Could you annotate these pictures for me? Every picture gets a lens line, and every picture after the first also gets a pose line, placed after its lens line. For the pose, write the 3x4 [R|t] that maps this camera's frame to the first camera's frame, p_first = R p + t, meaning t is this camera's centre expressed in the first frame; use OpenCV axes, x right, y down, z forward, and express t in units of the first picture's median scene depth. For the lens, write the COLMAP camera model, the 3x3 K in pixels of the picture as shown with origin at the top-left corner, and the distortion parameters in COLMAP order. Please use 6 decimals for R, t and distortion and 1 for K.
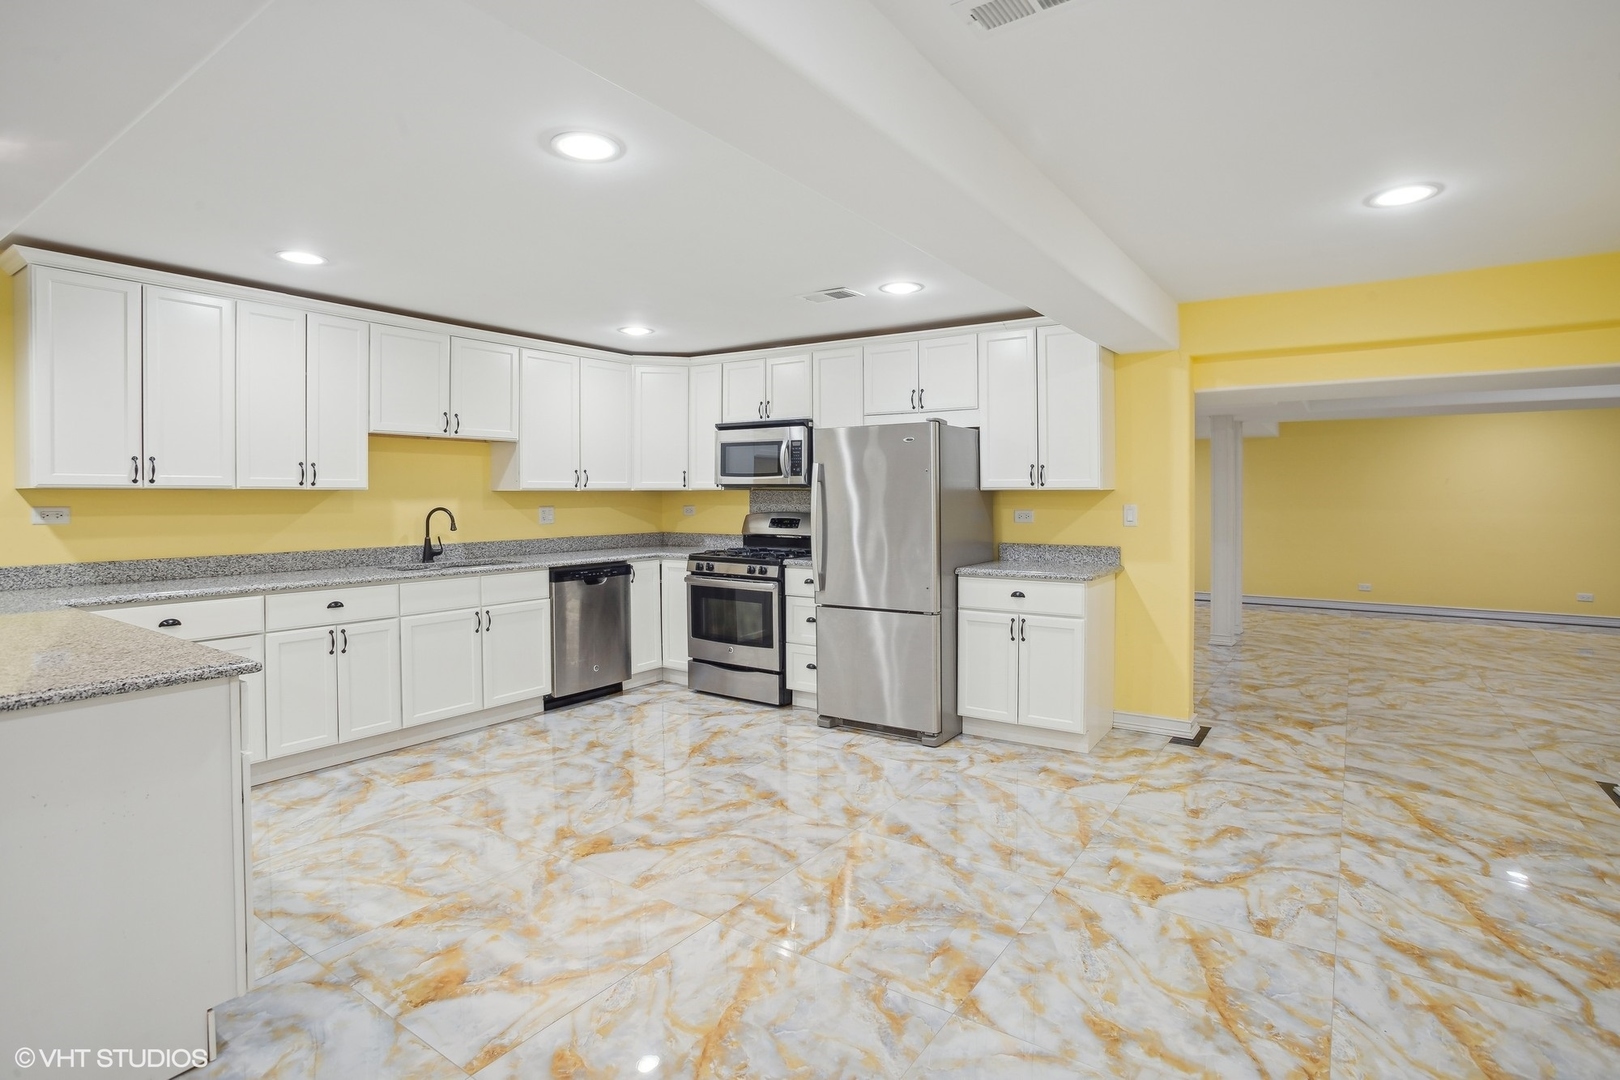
lens RADIAL K [[791.2, 0, 833.9], [0, 791.2, 504.0], [0, 0, 1]] dist [-0.077494, 0.039695]
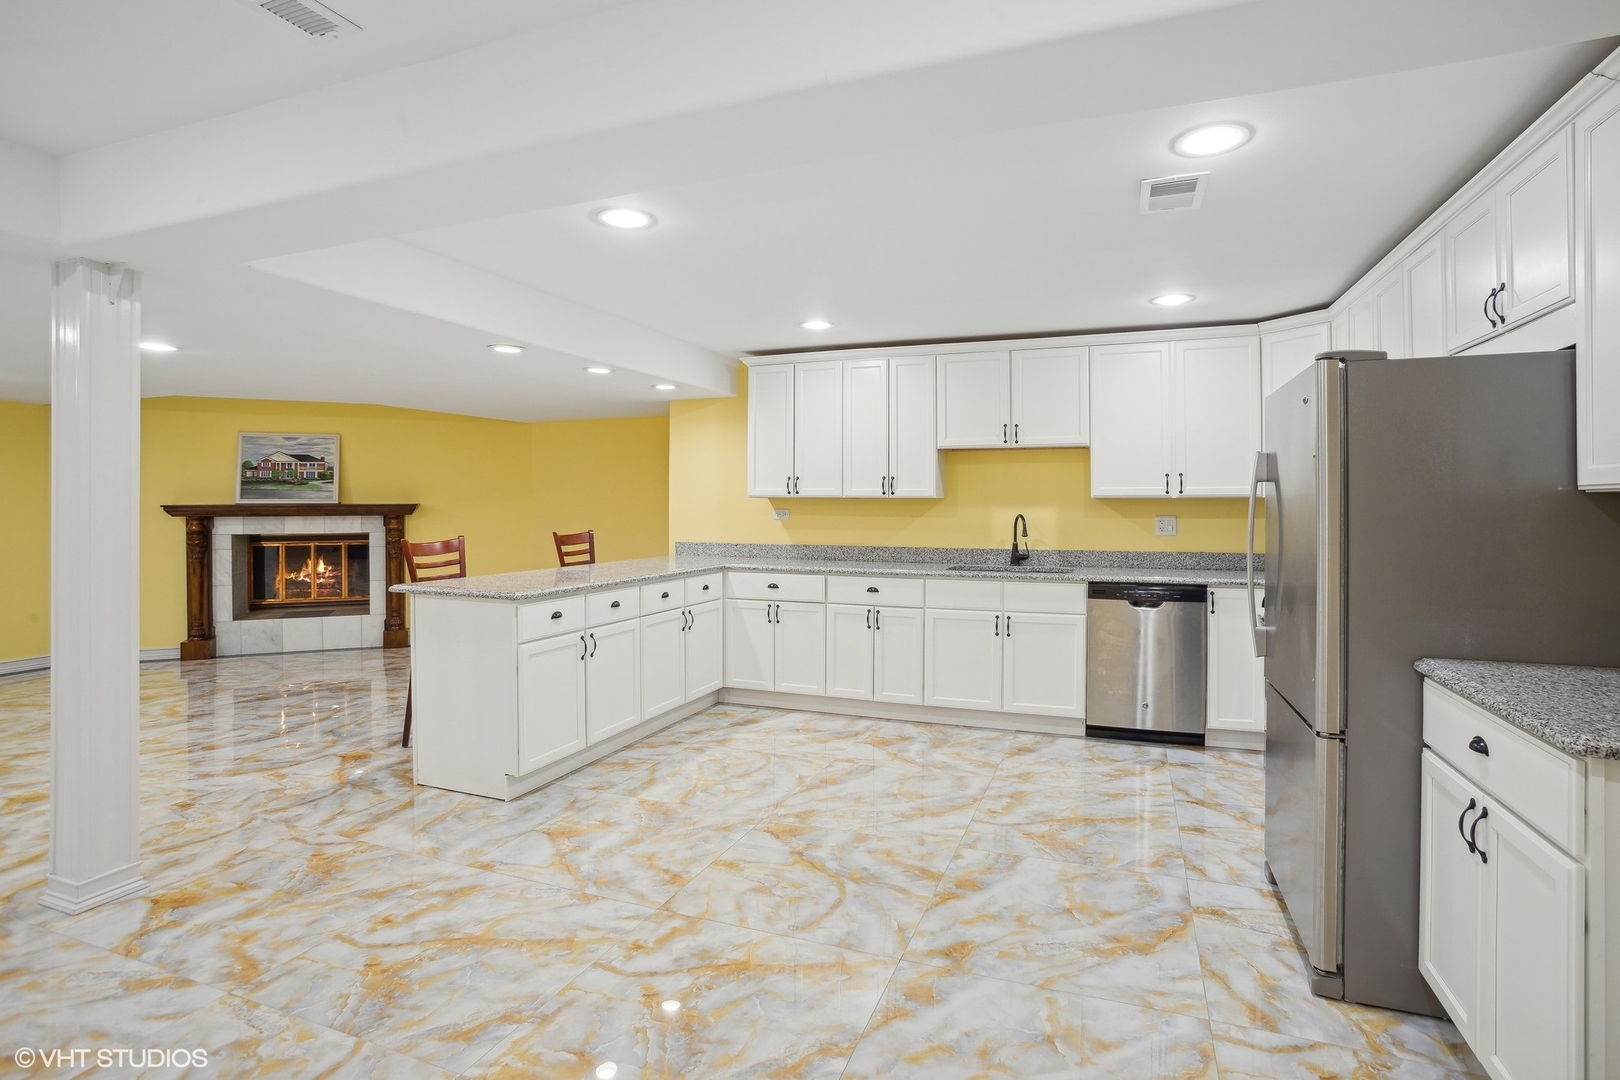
lens RADIAL K [[791.2, 0, 833.9], [0, 791.2, 504.0], [0, 0, 1]] dist [-0.077494, 0.039695]
pose [[0.240469, 0.002522, -0.970654, 0.579793], [-0.013025, 0.999915, -0.000629, -0.007046], [0.970569, 0.012794, 0.240481, 0.616932]]
